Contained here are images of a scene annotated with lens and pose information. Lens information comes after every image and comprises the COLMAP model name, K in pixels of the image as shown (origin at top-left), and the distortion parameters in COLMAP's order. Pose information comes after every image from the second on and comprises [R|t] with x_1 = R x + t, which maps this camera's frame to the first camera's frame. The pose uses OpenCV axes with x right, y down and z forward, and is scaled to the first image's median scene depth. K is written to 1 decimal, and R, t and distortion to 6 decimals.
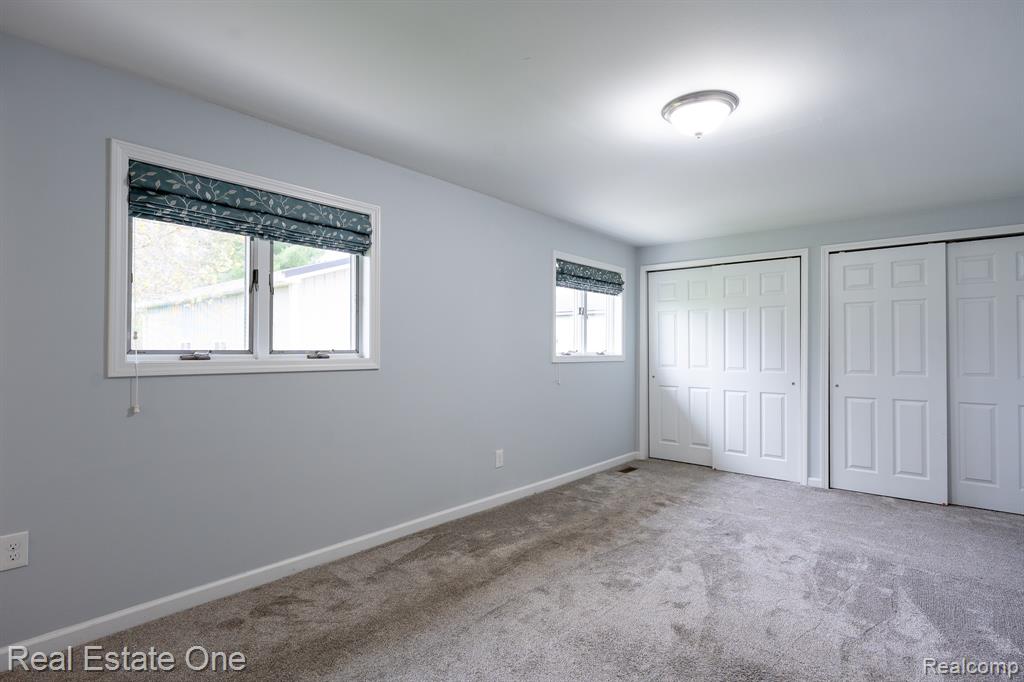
lens RADIAL K [[490.5, 0, 518.1], [0, 490.5, 342.6], [0, 0, 1]] dist [-0.000468, 0.000338]
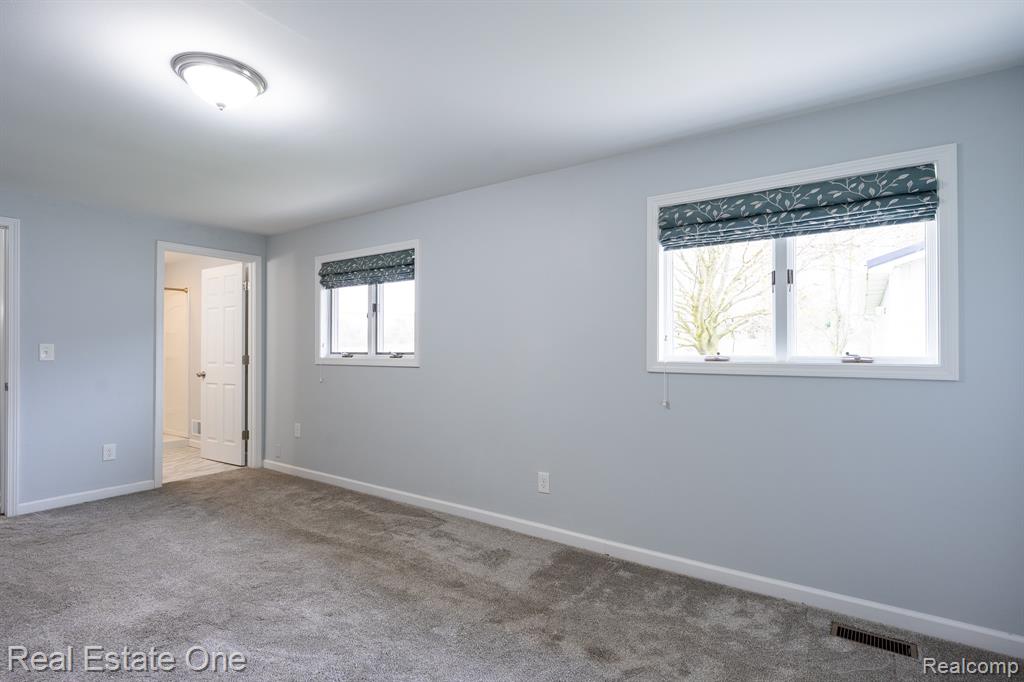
lens RADIAL K [[490.5, 0, 519.4], [0, 490.5, 347.7], [0, 0, 1]] dist [-0.000468, 0.000338]
pose [[0.131529, -0.016561, -0.991174, 0.786759], [0.009016, 0.999839, -0.015509, 0.020377], [0.991271, -0.006897, 0.131657, 0.853489]]
